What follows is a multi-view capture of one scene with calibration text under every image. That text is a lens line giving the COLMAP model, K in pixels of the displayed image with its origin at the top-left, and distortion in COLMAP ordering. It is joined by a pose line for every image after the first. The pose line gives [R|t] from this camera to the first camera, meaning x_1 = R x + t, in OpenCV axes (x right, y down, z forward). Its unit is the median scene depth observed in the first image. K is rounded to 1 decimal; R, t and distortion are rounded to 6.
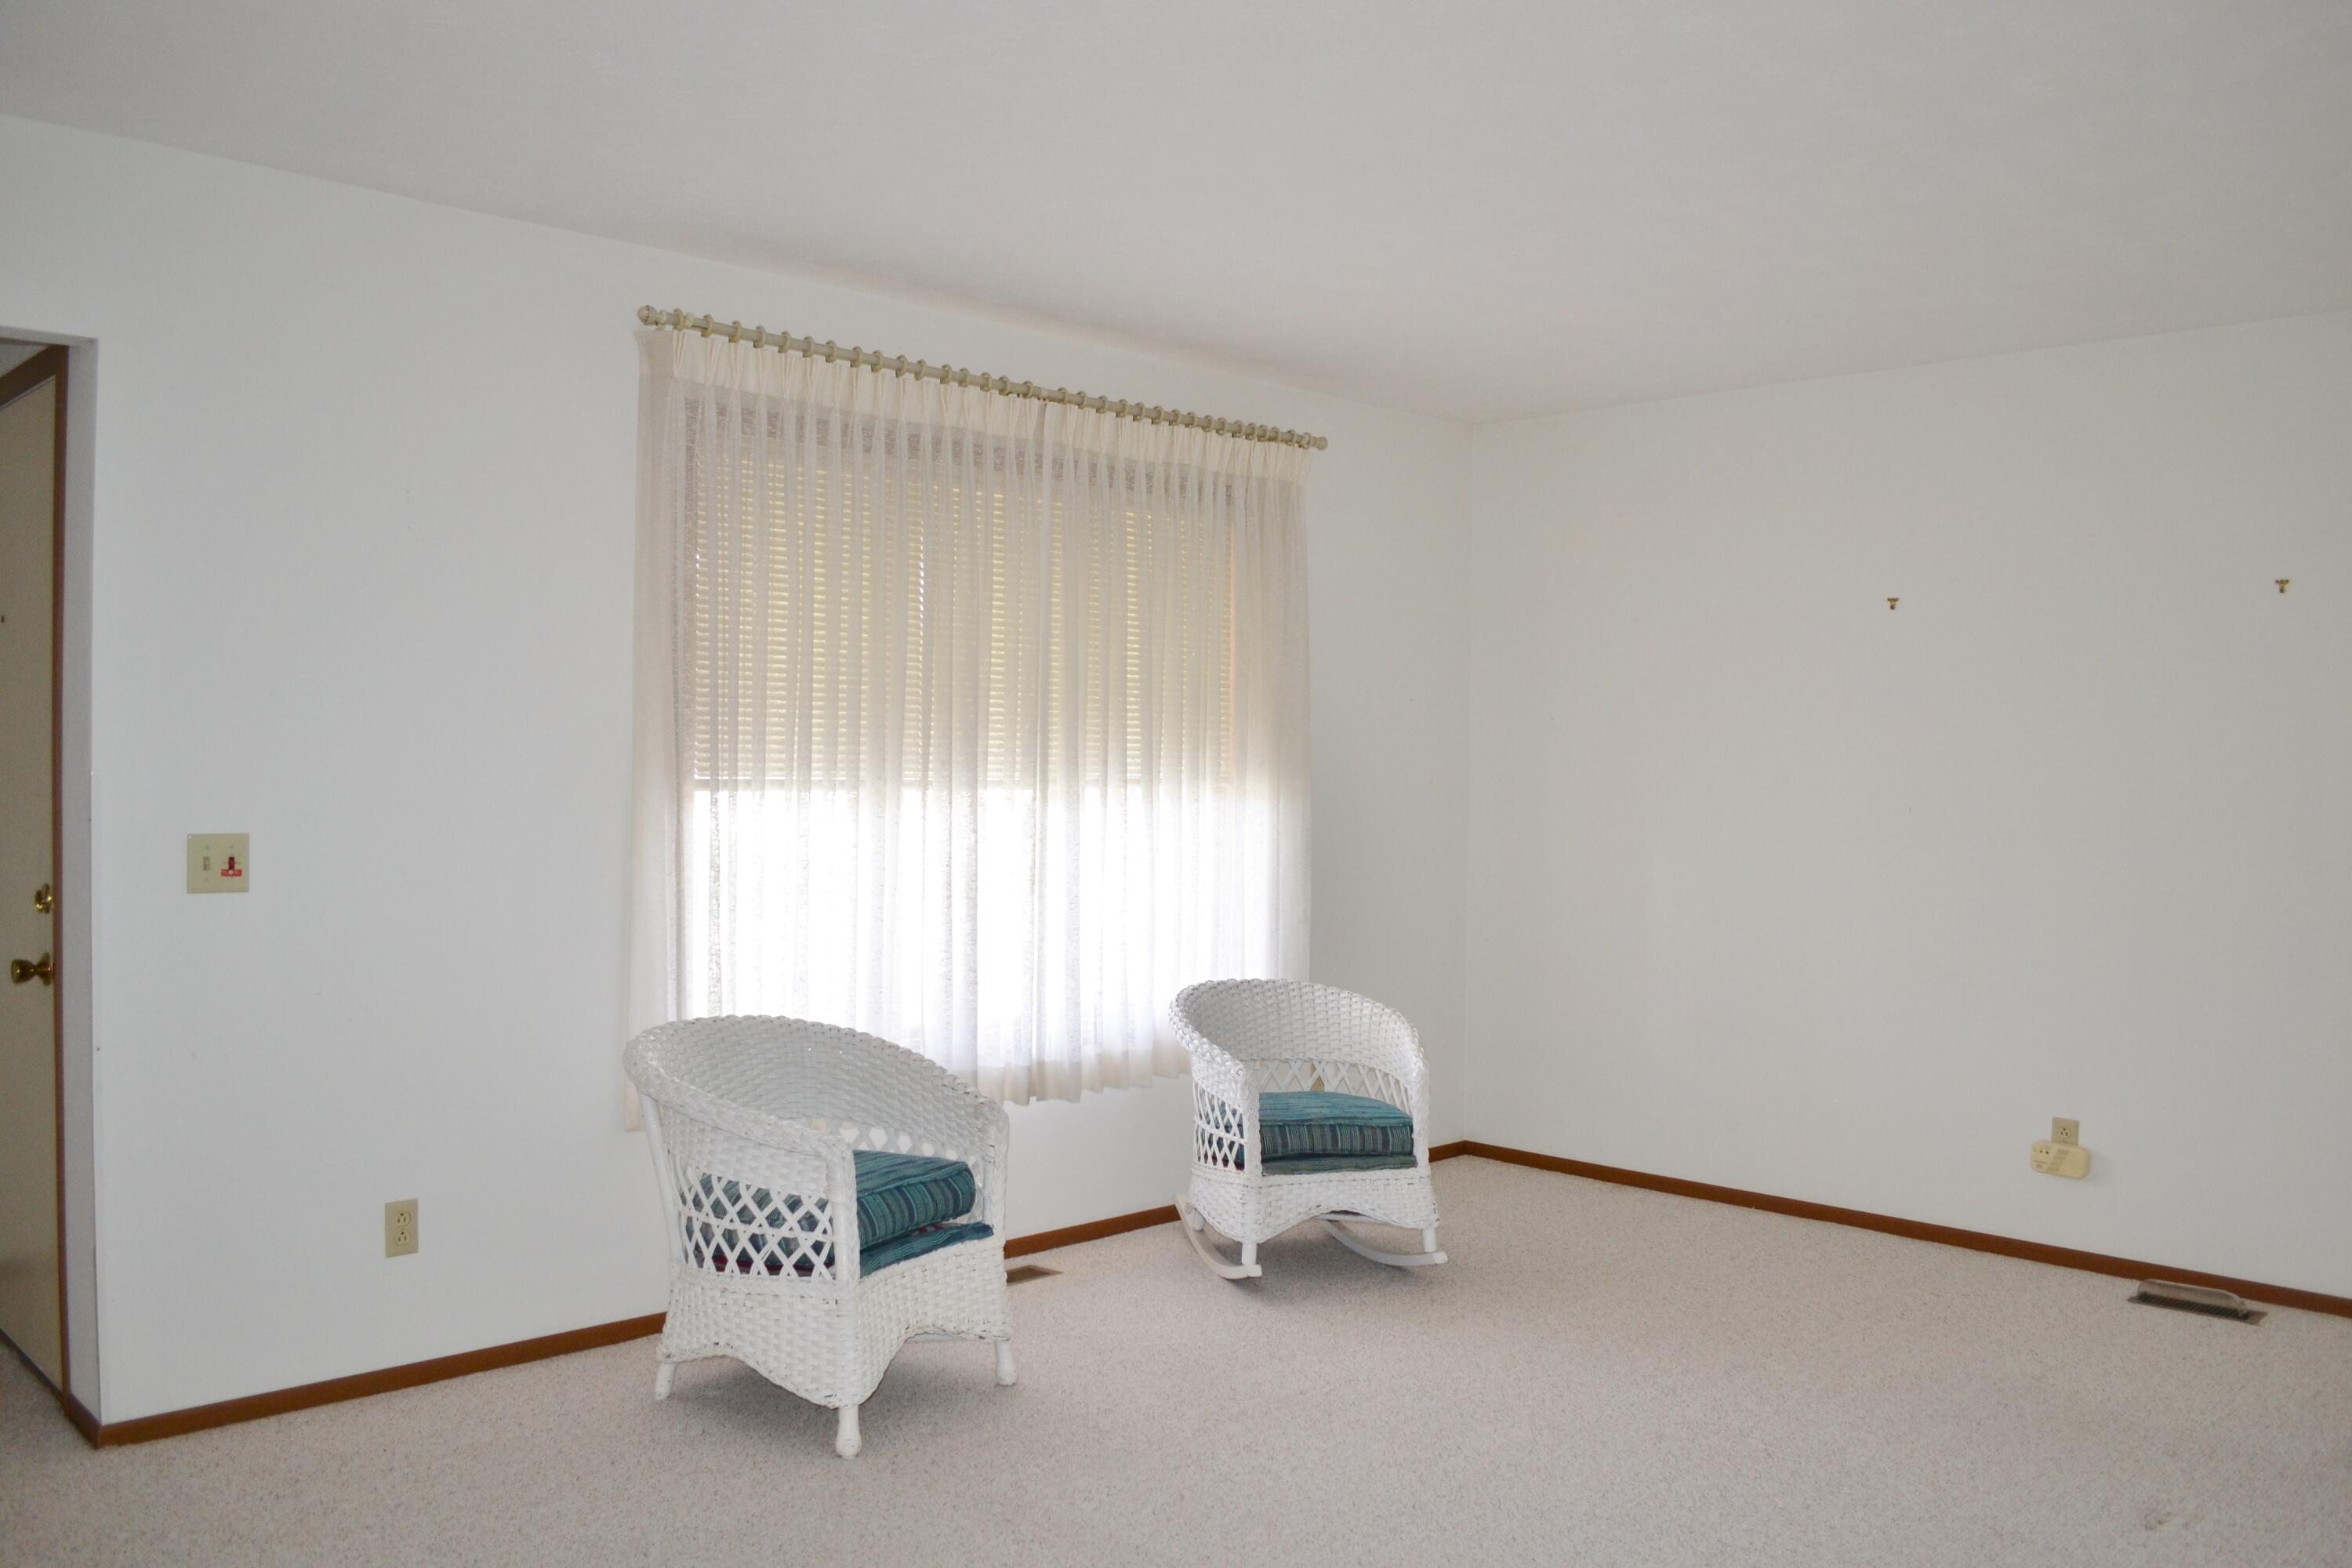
lens RADIAL K [[1872.2, 0, 1175.9], [0, 1872.2, 789.5], [0, 0, 1]] dist [-0.082985, 0.013338]
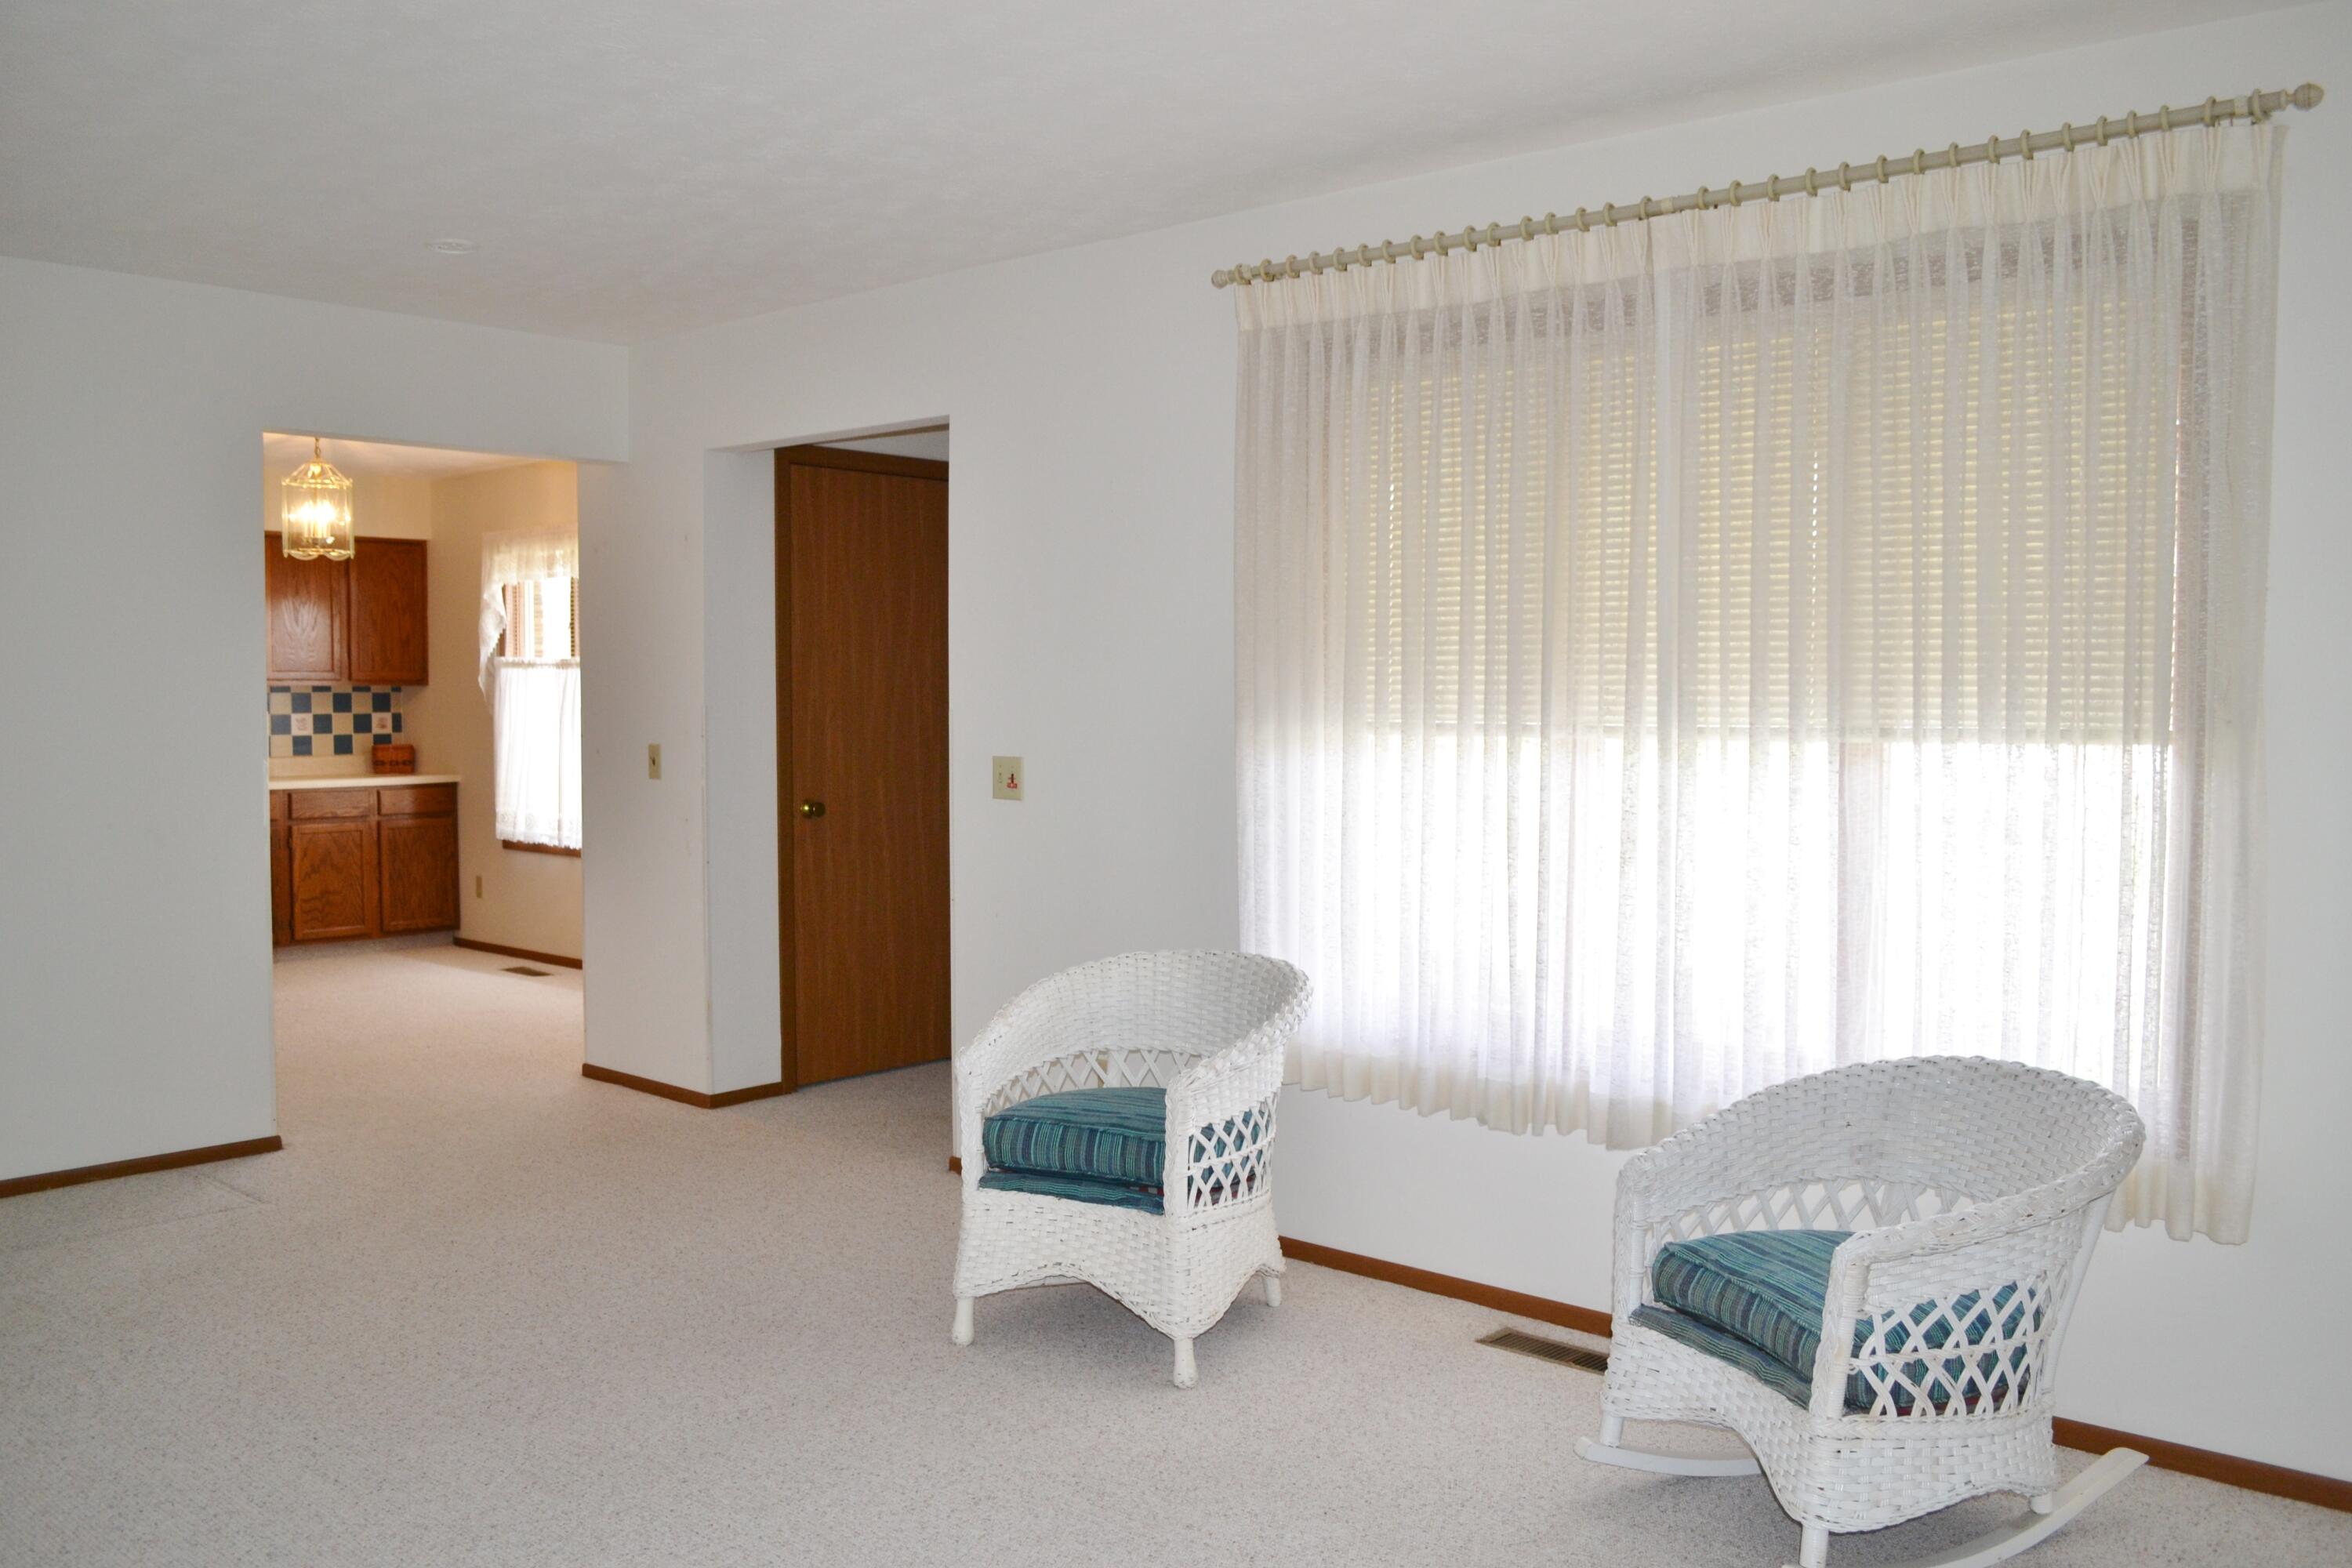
lens RADIAL K [[2017.0, 0, 1172.3], [0, 2017.0, 761.5], [0, 0, 1]] dist [-0.015551, -0.003547]
pose [[0.061537, 0.024285, -0.997809, 0.795565], [-0.017837, 0.999571, 0.023228, -0.007389], [0.997945, 0.016369, 0.061944, 0.836383]]
